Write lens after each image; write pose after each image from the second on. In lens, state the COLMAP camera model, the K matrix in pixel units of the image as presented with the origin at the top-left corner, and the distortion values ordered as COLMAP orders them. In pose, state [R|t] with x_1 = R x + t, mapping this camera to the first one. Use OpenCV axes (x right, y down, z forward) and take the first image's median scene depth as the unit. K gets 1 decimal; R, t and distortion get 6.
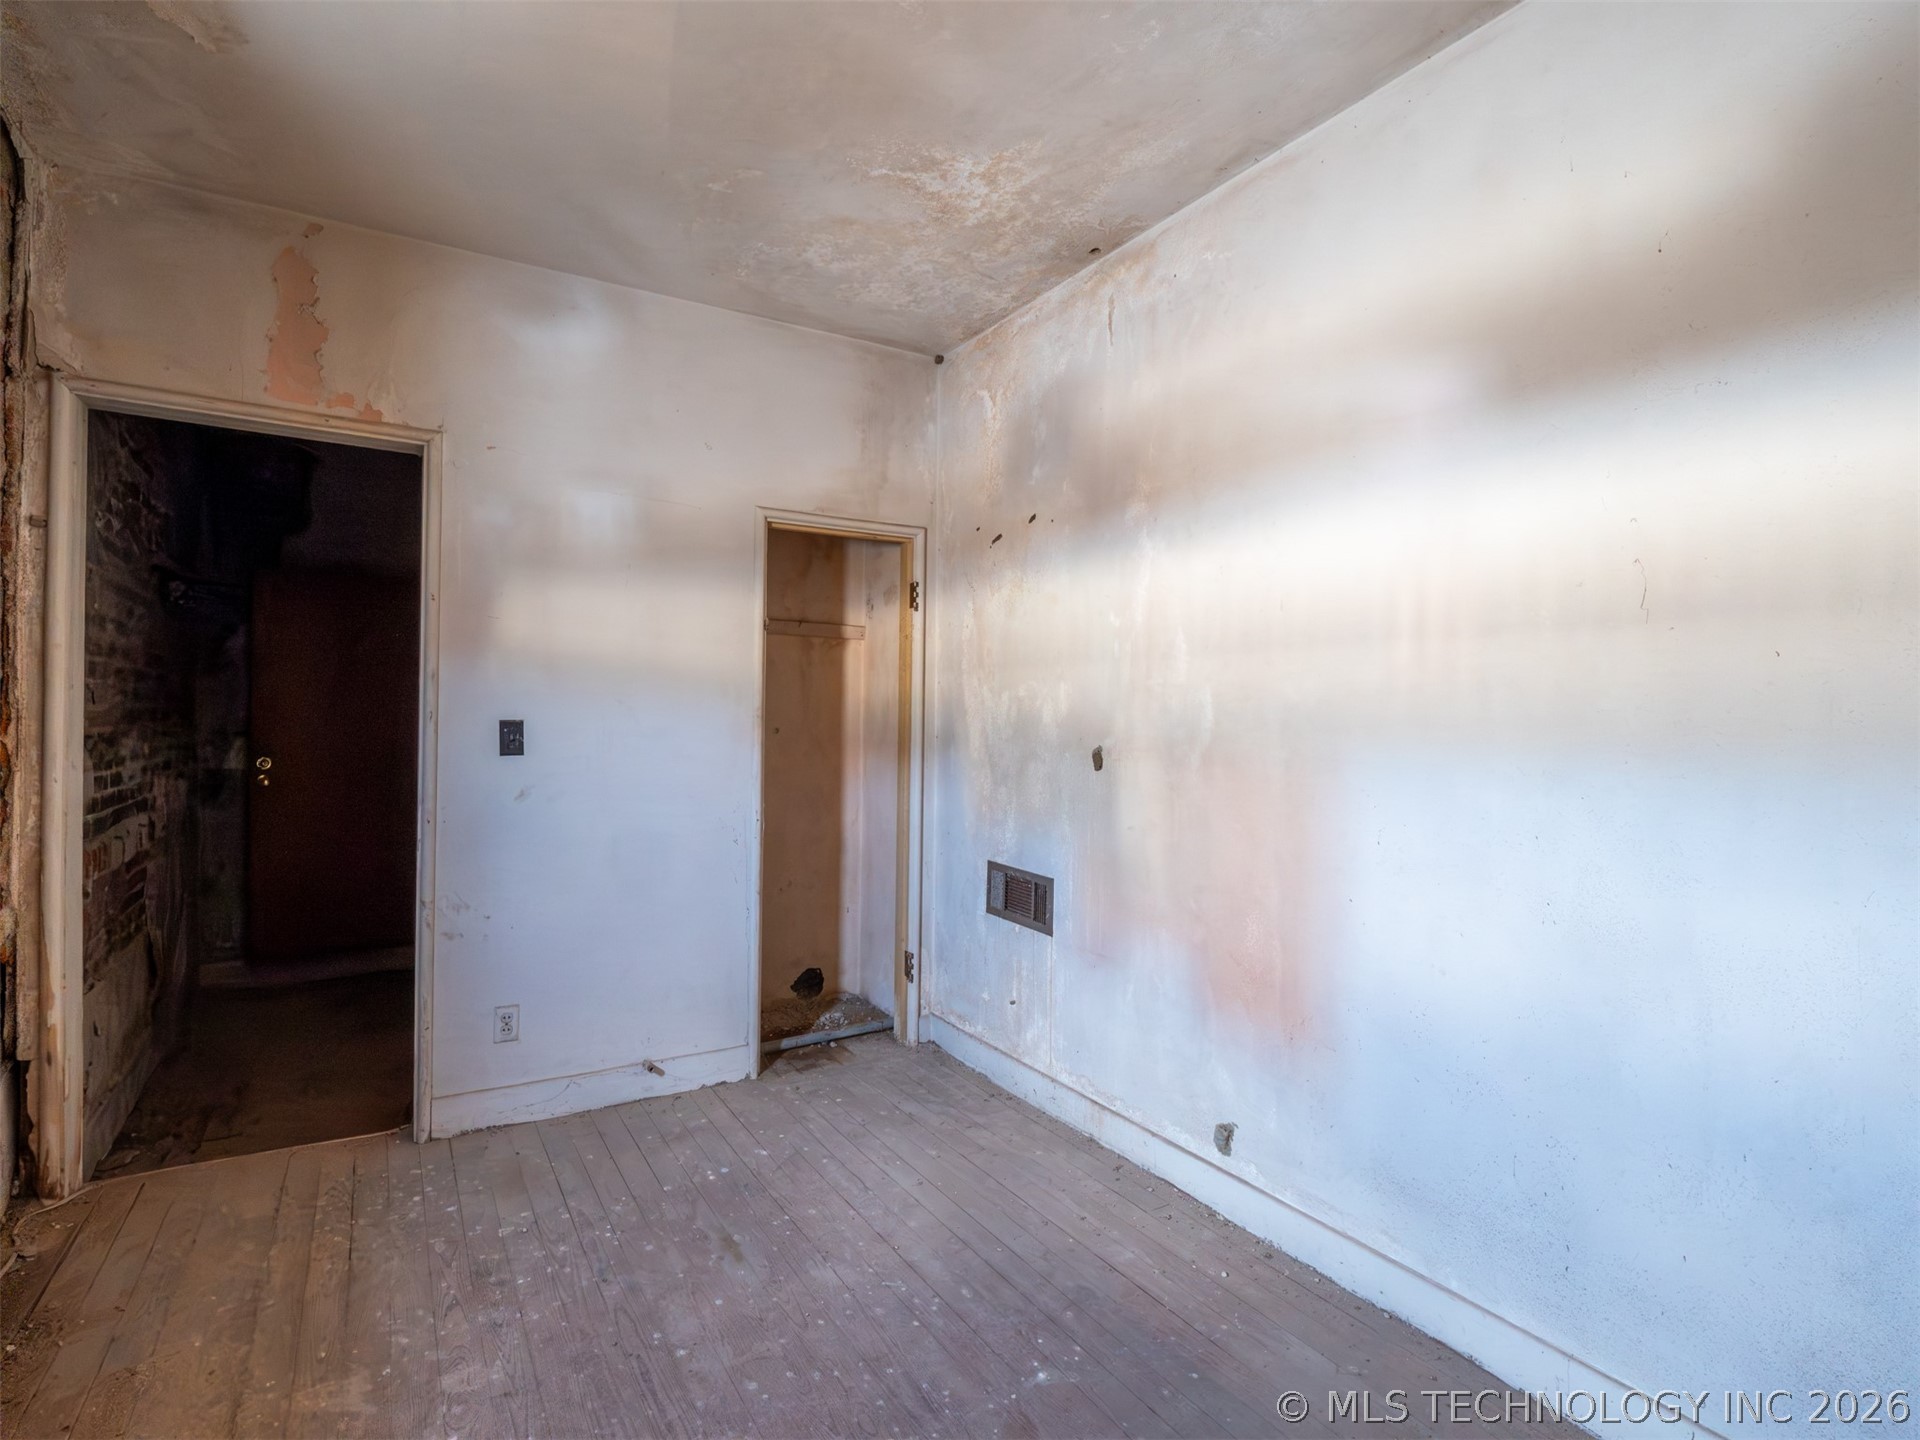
lens RADIAL K [[941.1, 0, 956.6], [0, 941.1, 717.8], [0, 0, 1]] dist [-0.002827, -0.003559]
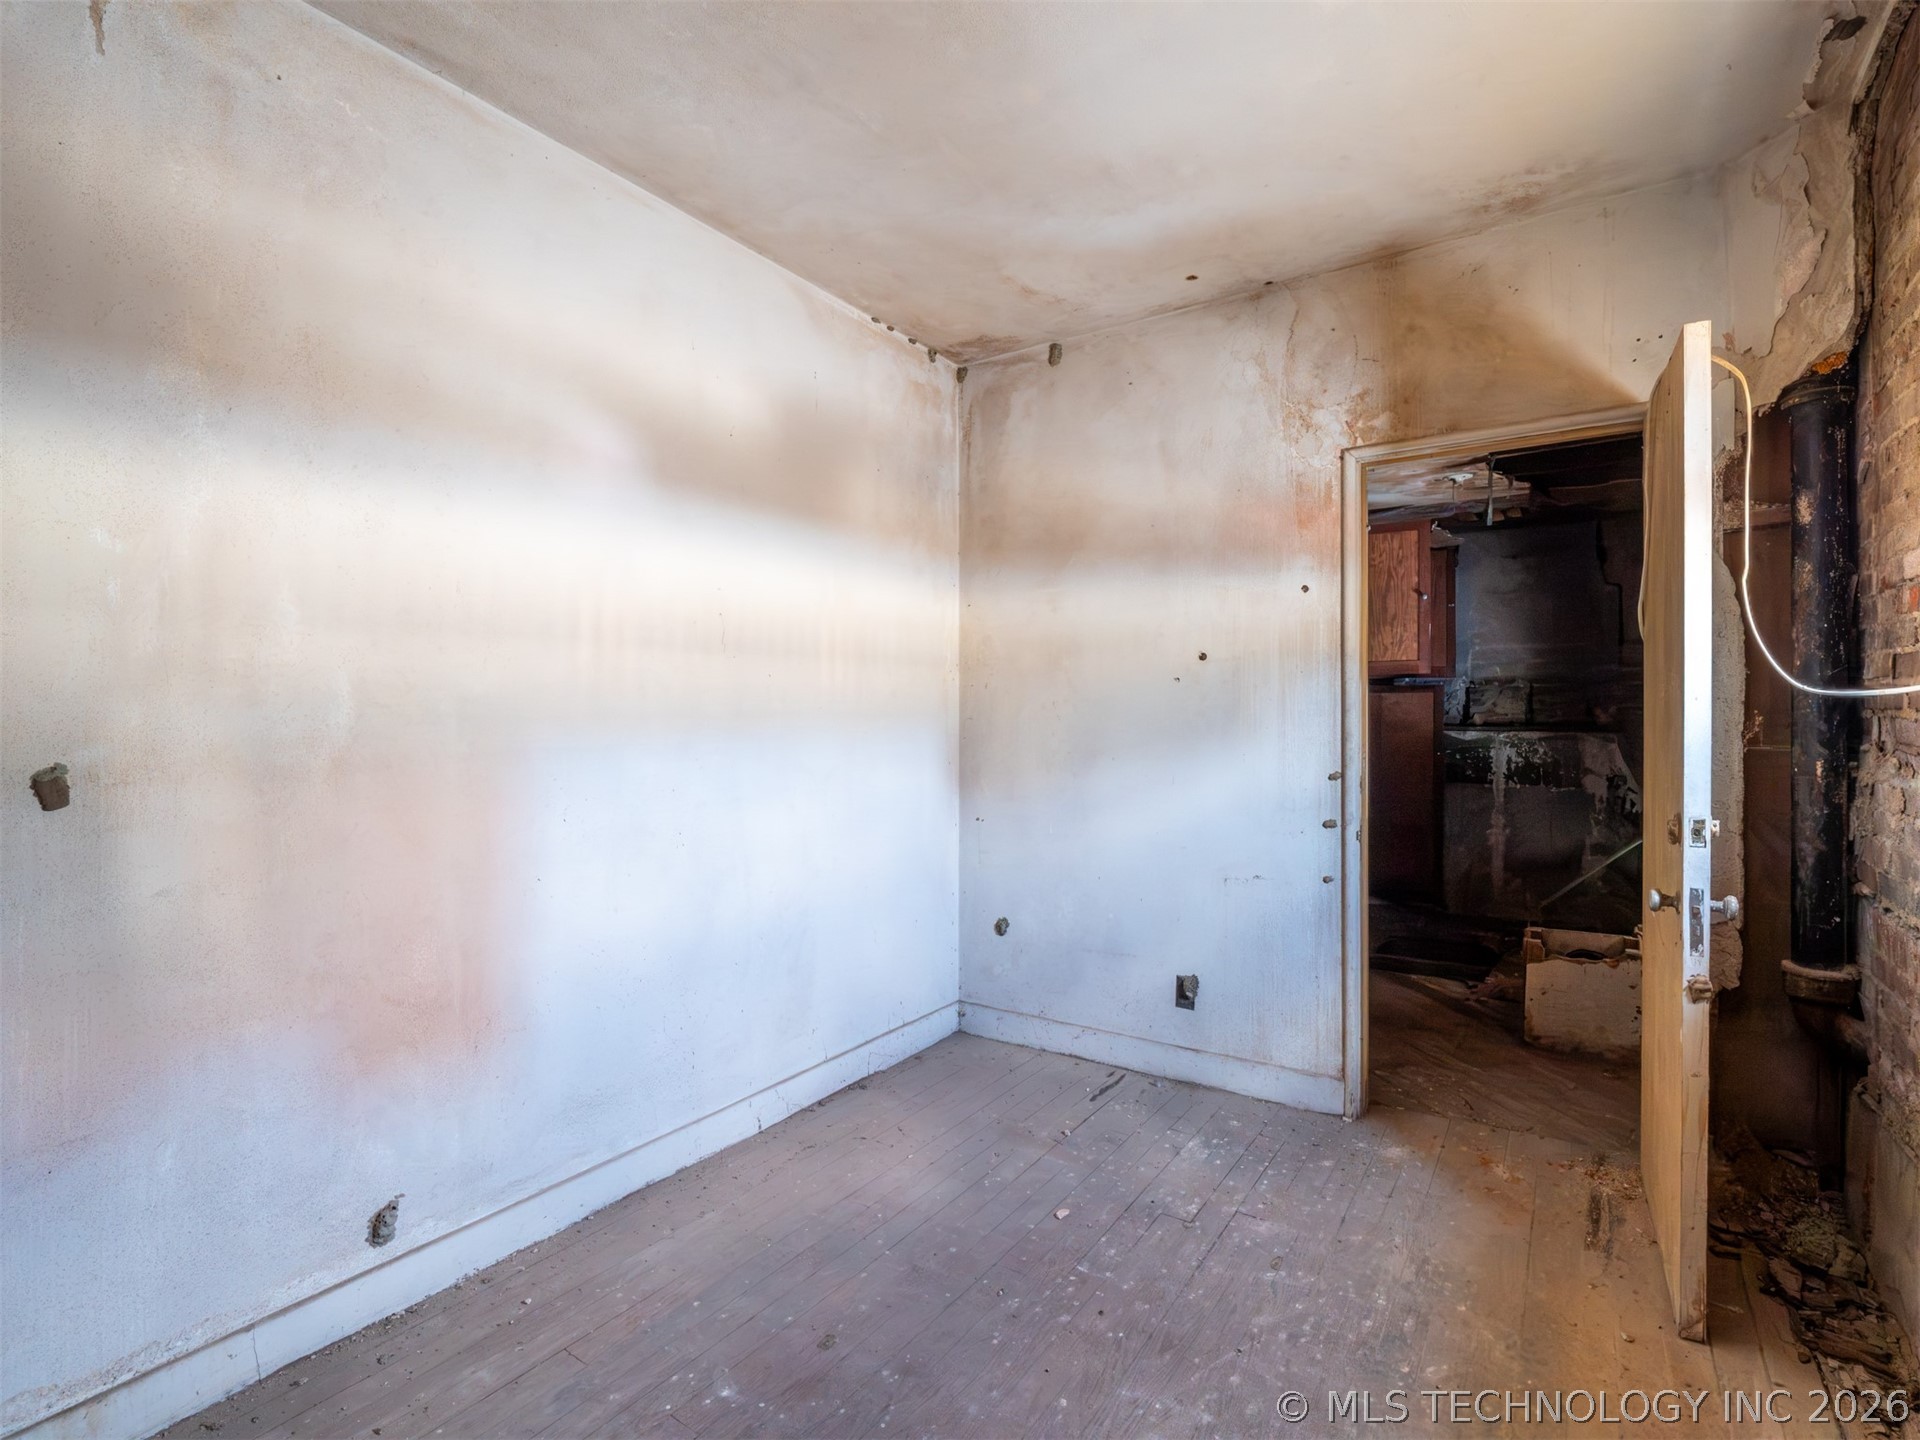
lens RADIAL K [[941.1, 0, 965.5], [0, 941.1, 718.7], [0, 0, 1]] dist [-0.002827, -0.003559]
pose [[-0.419144, -0.018366, 0.907734, -0.667556], [-0.006016, 0.999830, 0.017452, -0.010183], [-0.907900, 0.001854, -0.419183, 0.893508]]
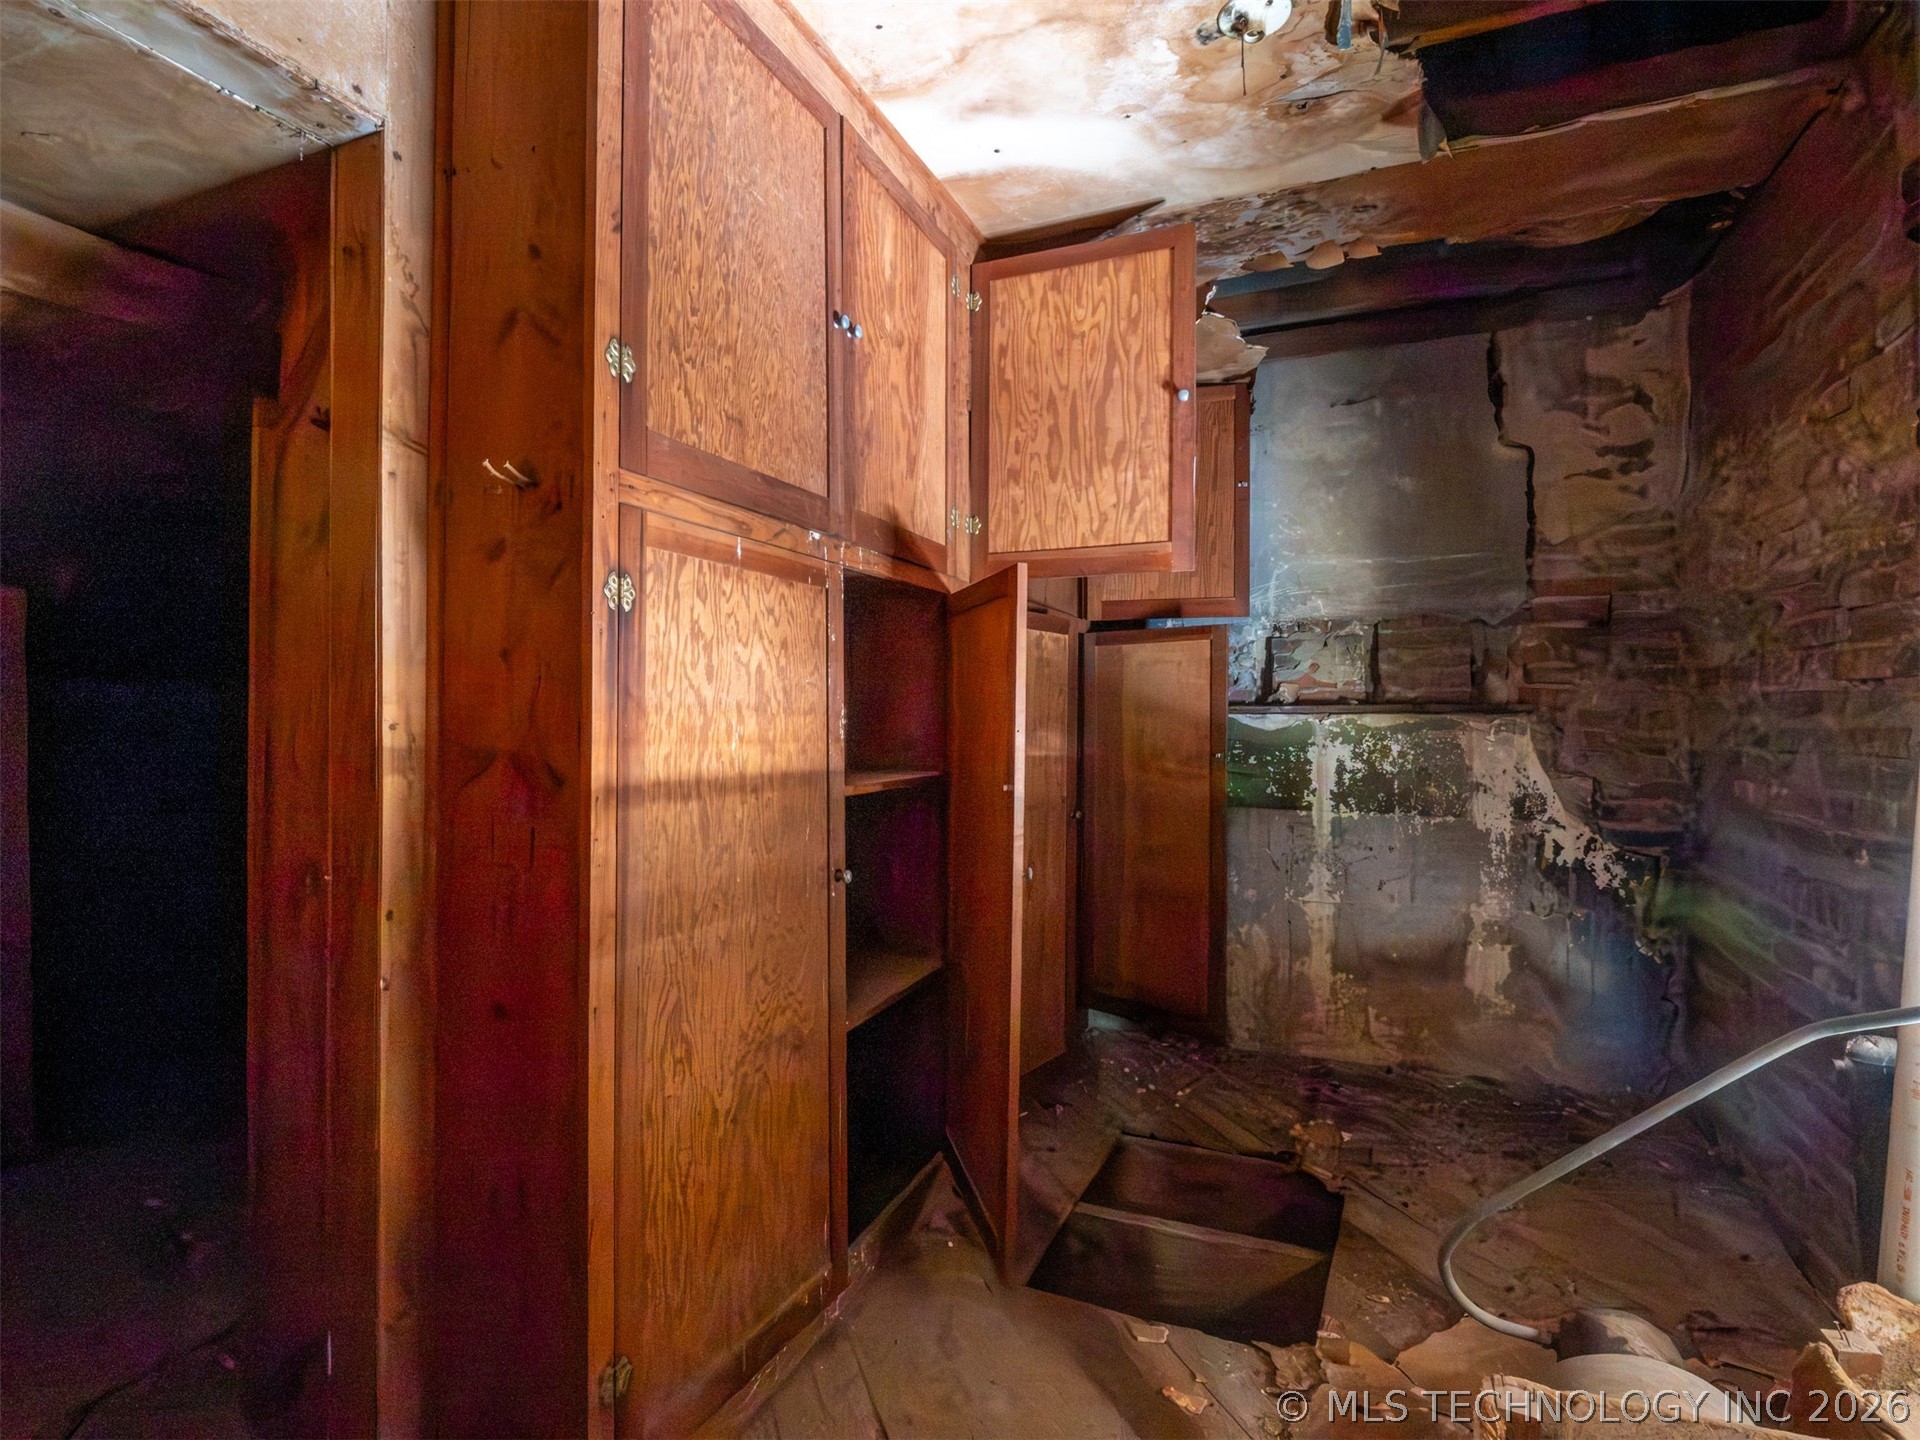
lens RADIAL K [[941.1, 0, 956.4], [0, 941.1, 718.8], [0, 0, 1]] dist [-0.002827, -0.003559]
pose [[-0.572428, -0.014566, 0.819826, -0.474810], [-0.014910, 0.999862, 0.007354, 0.006182], [-0.819820, -0.008014, -0.572566, 0.642605]]
